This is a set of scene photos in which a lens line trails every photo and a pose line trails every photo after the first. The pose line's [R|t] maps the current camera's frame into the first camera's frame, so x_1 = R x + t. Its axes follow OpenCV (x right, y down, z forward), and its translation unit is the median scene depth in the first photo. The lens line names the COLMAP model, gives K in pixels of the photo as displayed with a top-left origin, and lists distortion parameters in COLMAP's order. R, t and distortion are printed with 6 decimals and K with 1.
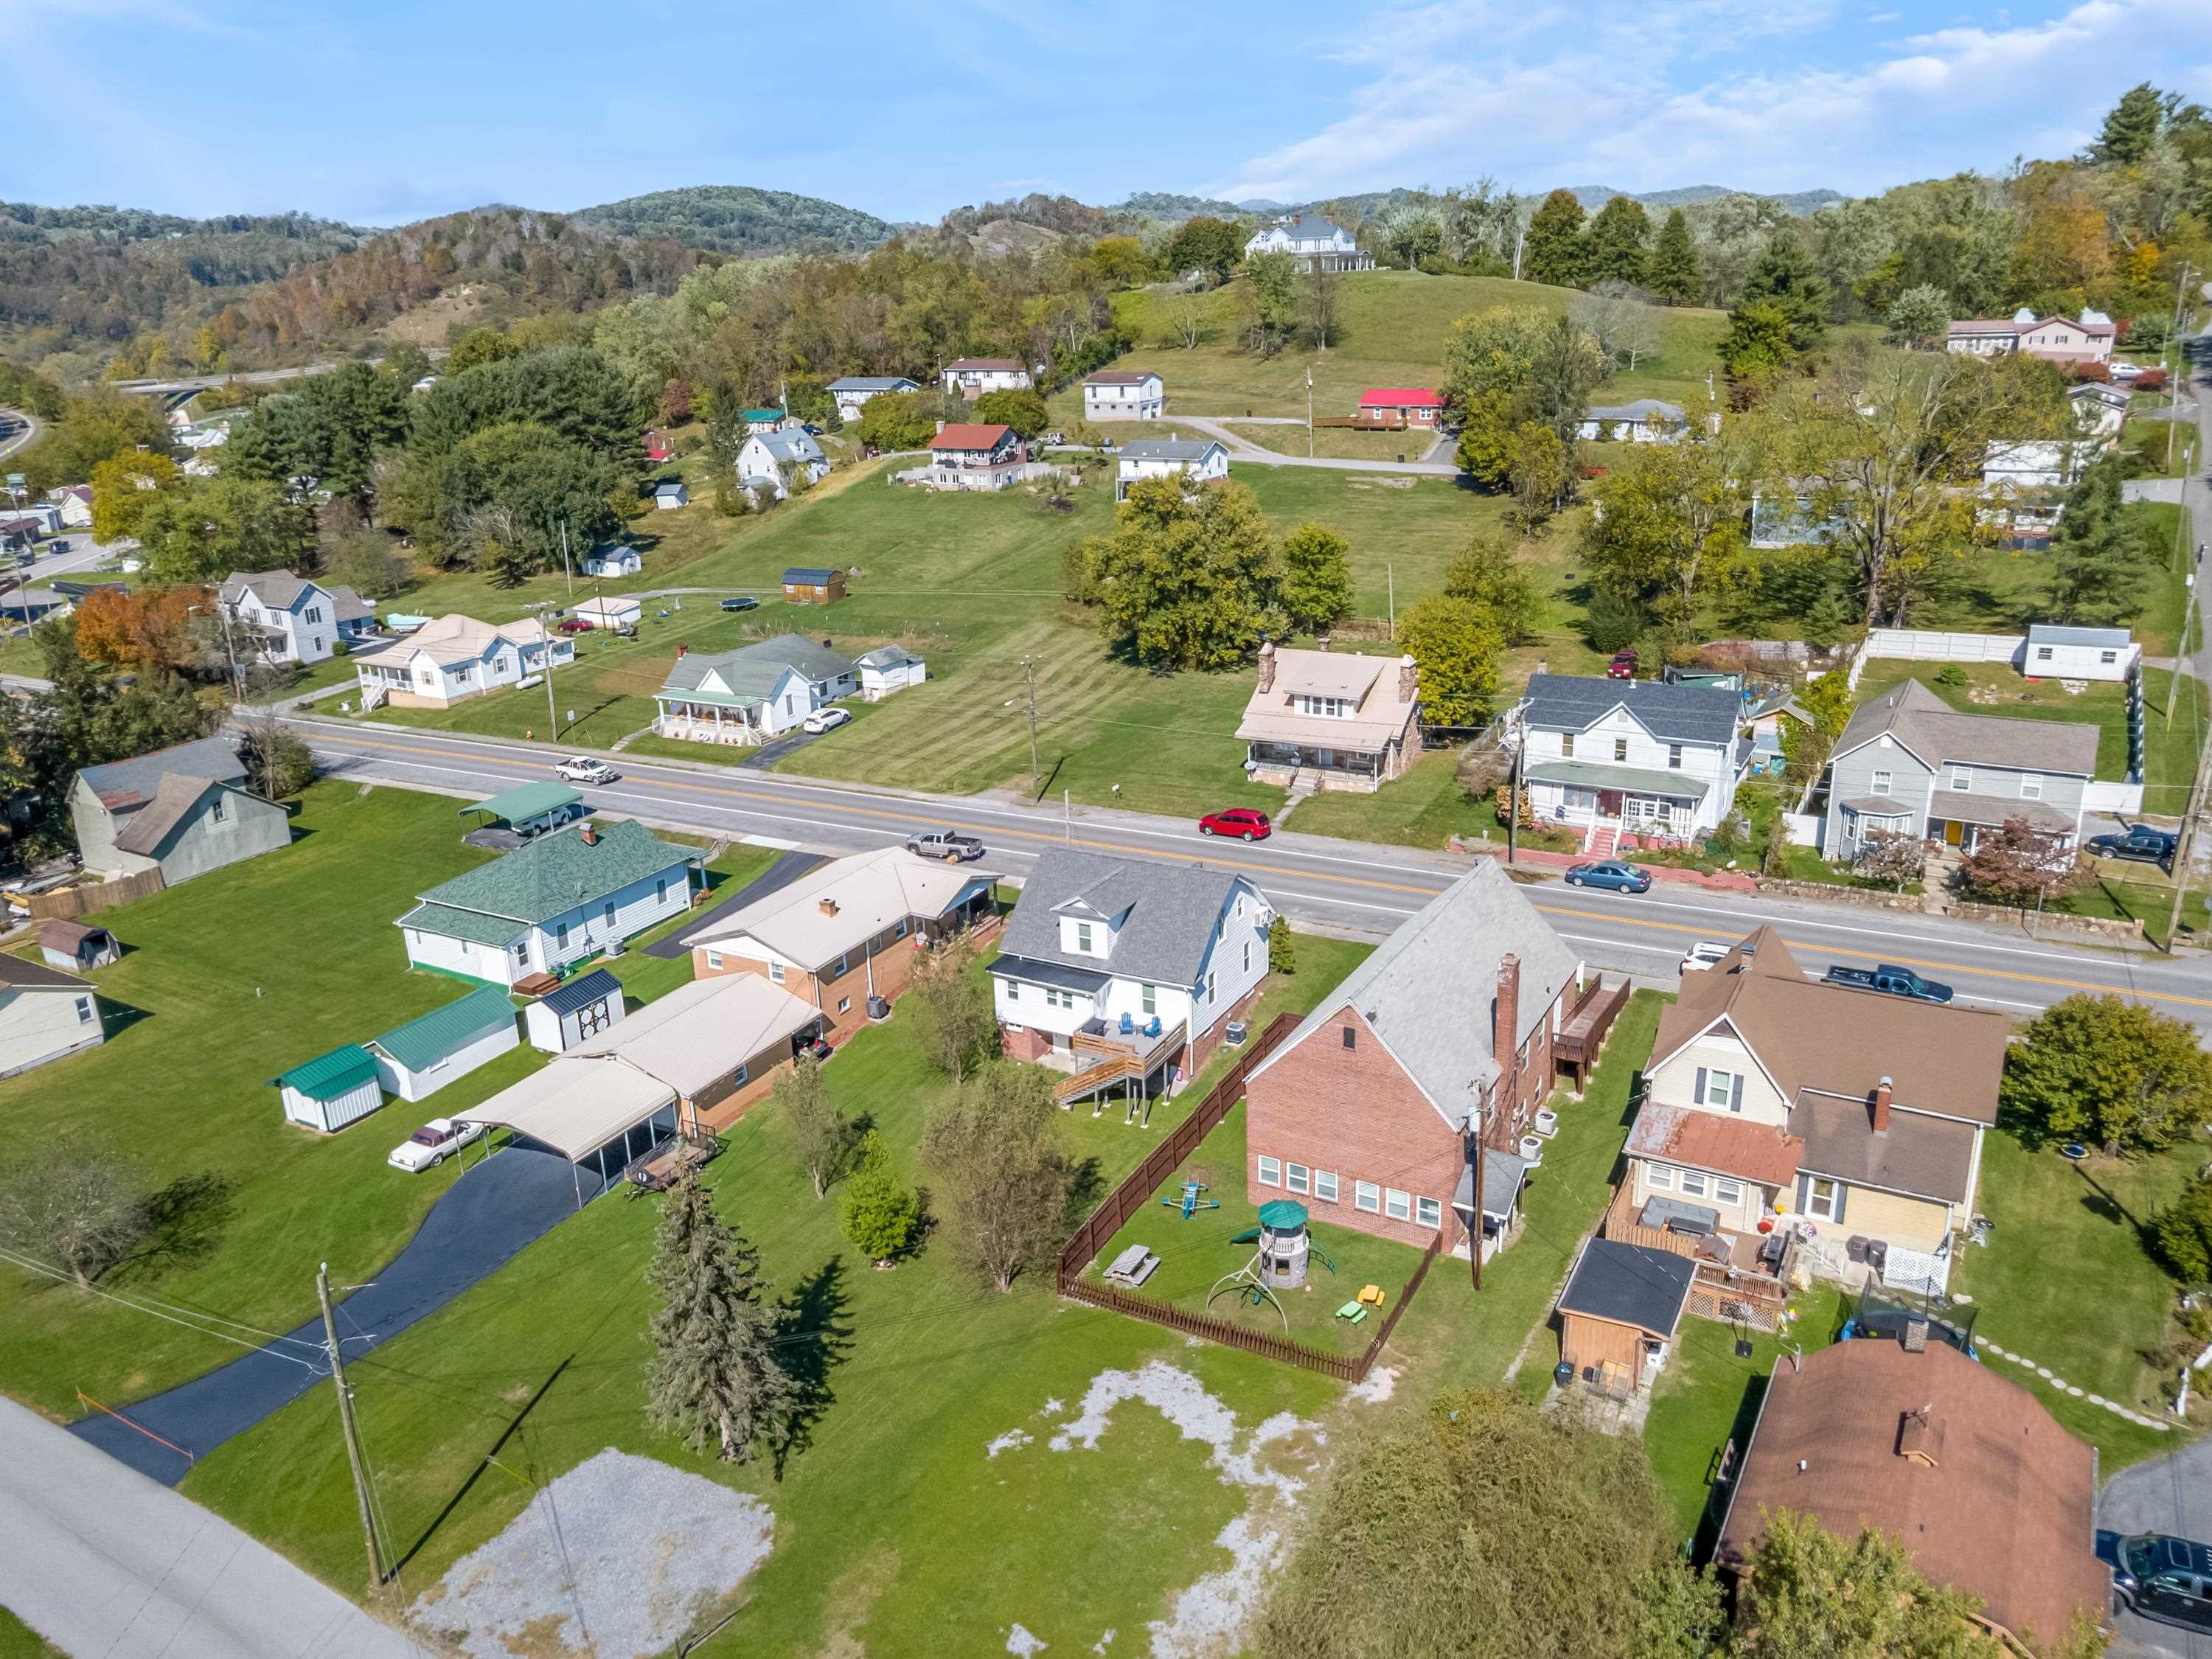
lens RADIAL K [[1571.5, 0, 1127.6], [0, 1571.5, 872.7], [0, 0, 1]] dist [0.001558, 0.005357]
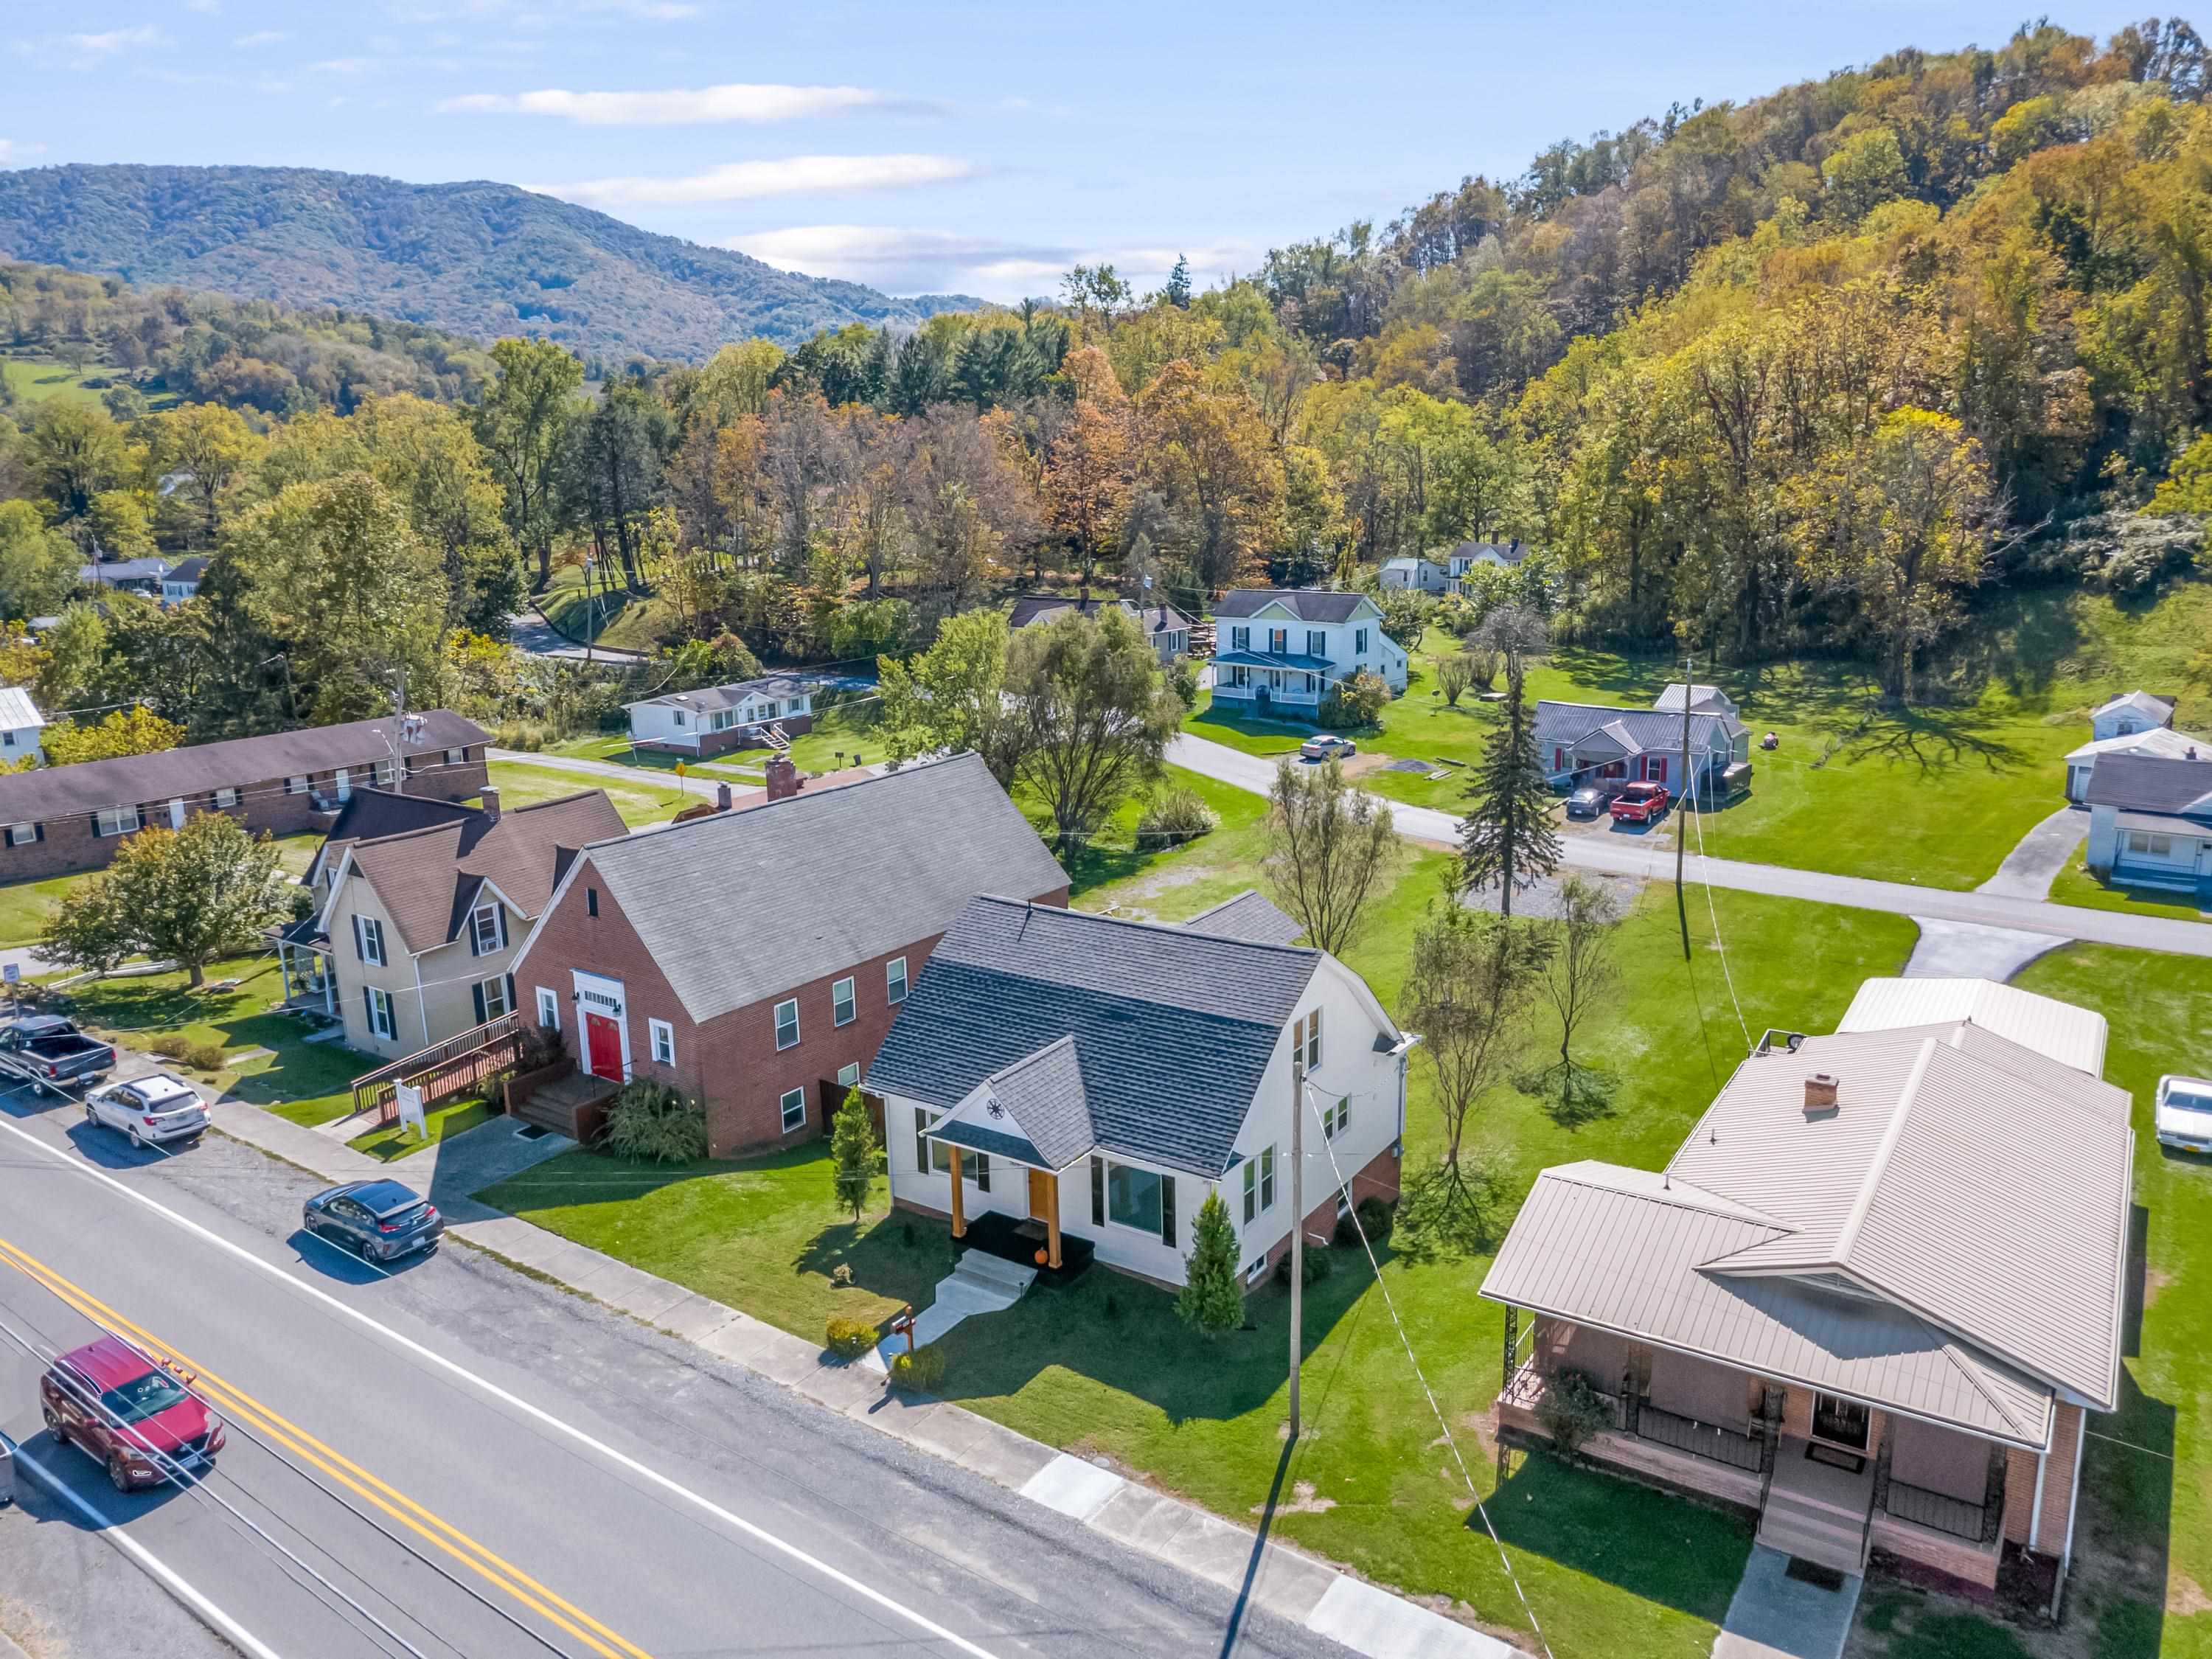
lens RADIAL K [[1571.5, 0, 1101.4], [0, 1571.5, 829.0], [0, 0, 1]] dist [0.001558, 0.005357]
pose [[-0.992875, 0.026749, 0.116123, -0.030925], [0.086263, 0.833637, 0.545534, -0.234332], [-0.082212, 0.551664, -0.830005, 1.039302]]
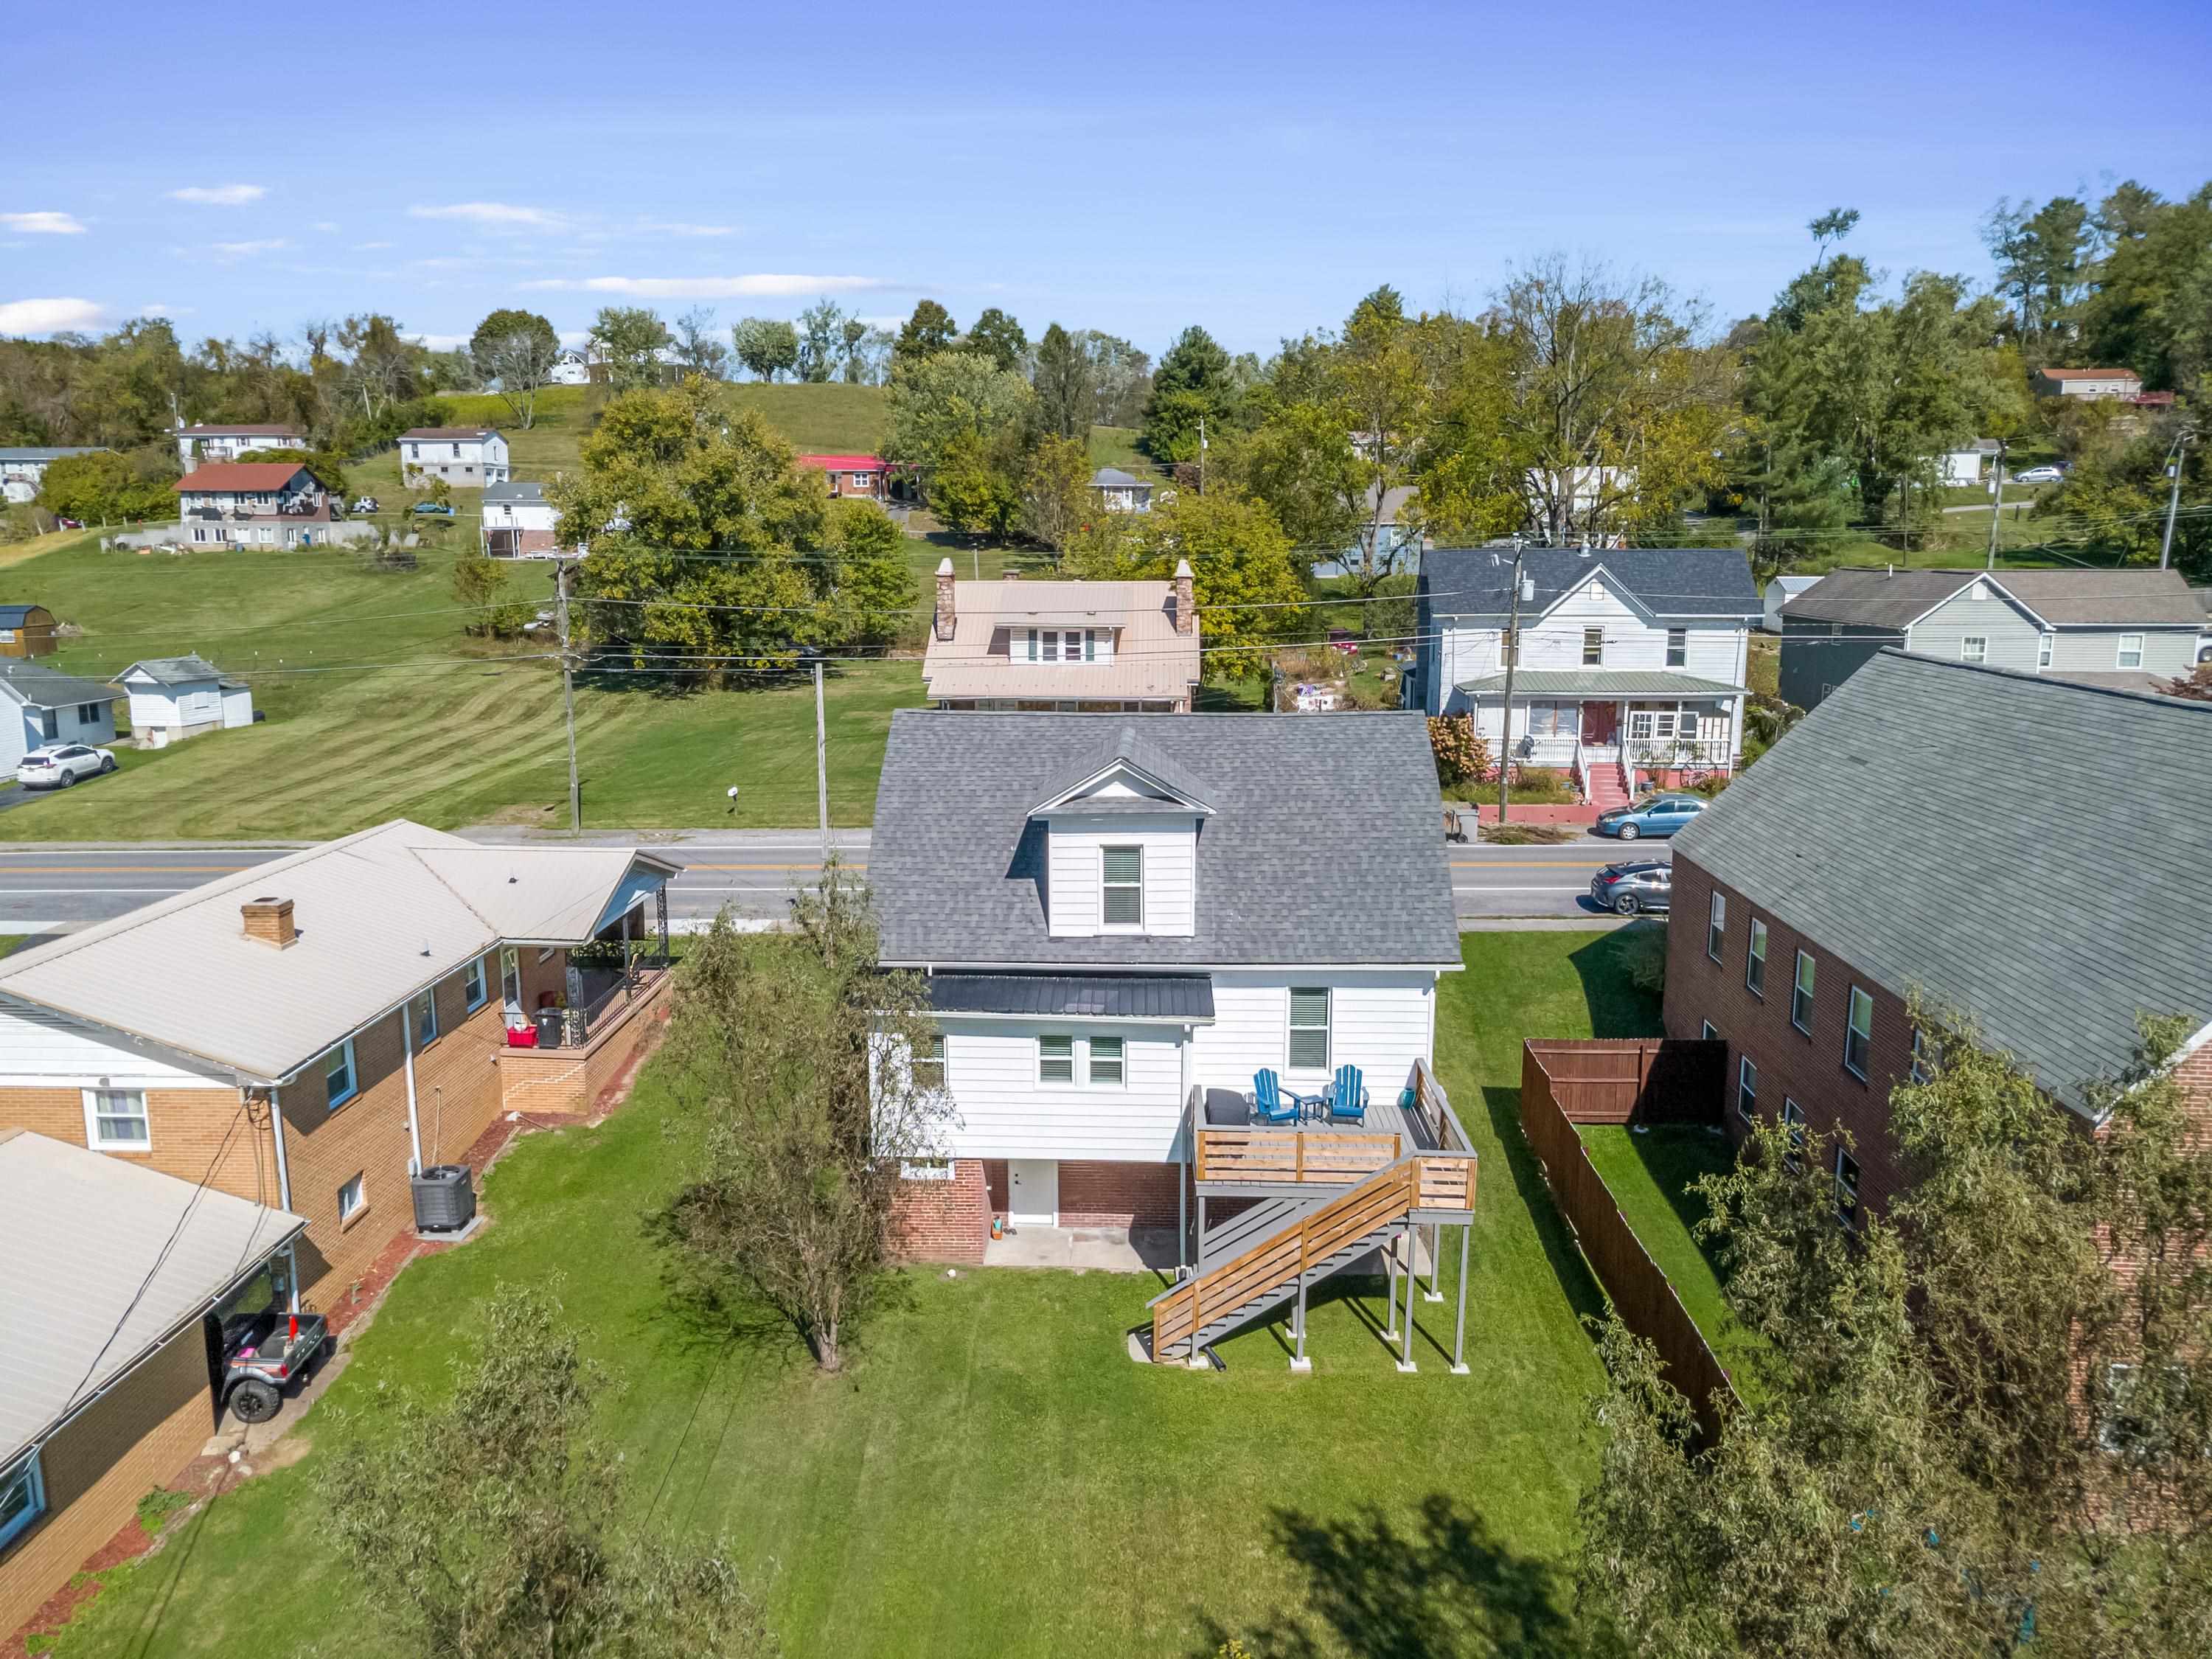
lens RADIAL K [[1571.5, 0, 1105.0], [0, 1571.5, 835.8], [0, 0, 1]] dist [0.001558, 0.005357]
pose [[0.898005, -0.054381, 0.436612, -0.135384], [0.129239, 0.981160, -0.143608, 0.058415], [-0.420576, 0.185388, 0.888114, 0.476093]]
